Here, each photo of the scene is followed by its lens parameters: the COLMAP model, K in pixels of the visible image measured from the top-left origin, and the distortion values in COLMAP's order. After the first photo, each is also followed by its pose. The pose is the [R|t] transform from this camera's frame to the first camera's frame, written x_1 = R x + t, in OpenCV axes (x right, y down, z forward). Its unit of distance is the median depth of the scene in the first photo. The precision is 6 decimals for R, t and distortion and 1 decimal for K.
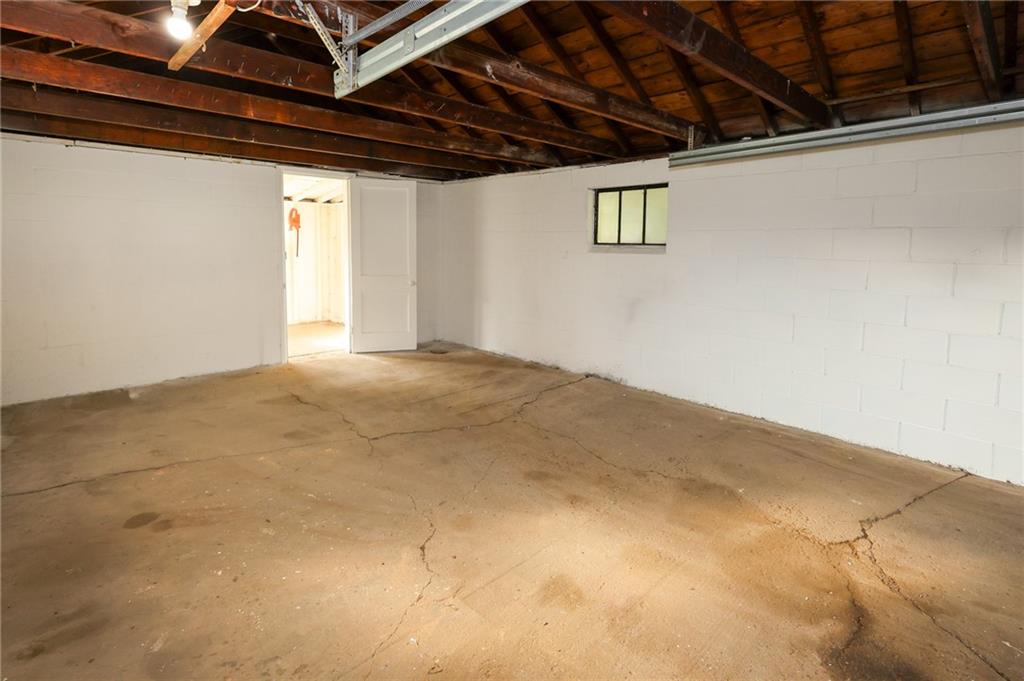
lens RADIAL K [[469.2, 0, 512.4], [0, 469.2, 343.5], [0, 0, 1]] dist [-0.008786, 0.001519]
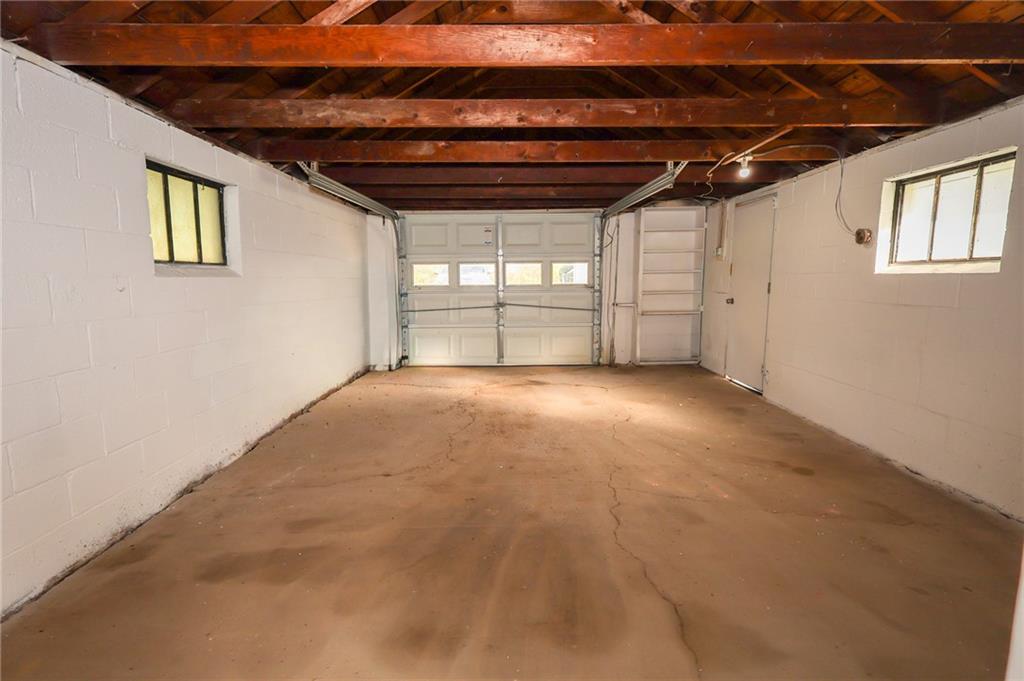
lens RADIAL K [[469.2, 0, 511.9], [0, 469.2, 333.8], [0, 0, 1]] dist [-0.008786, 0.001519]
pose [[-0.705461, -0.095925, 0.702227, -0.873937], [0.141333, 0.951859, 0.272009, -0.373385], [-0.694514, 0.291140, -0.657943, 1.843339]]
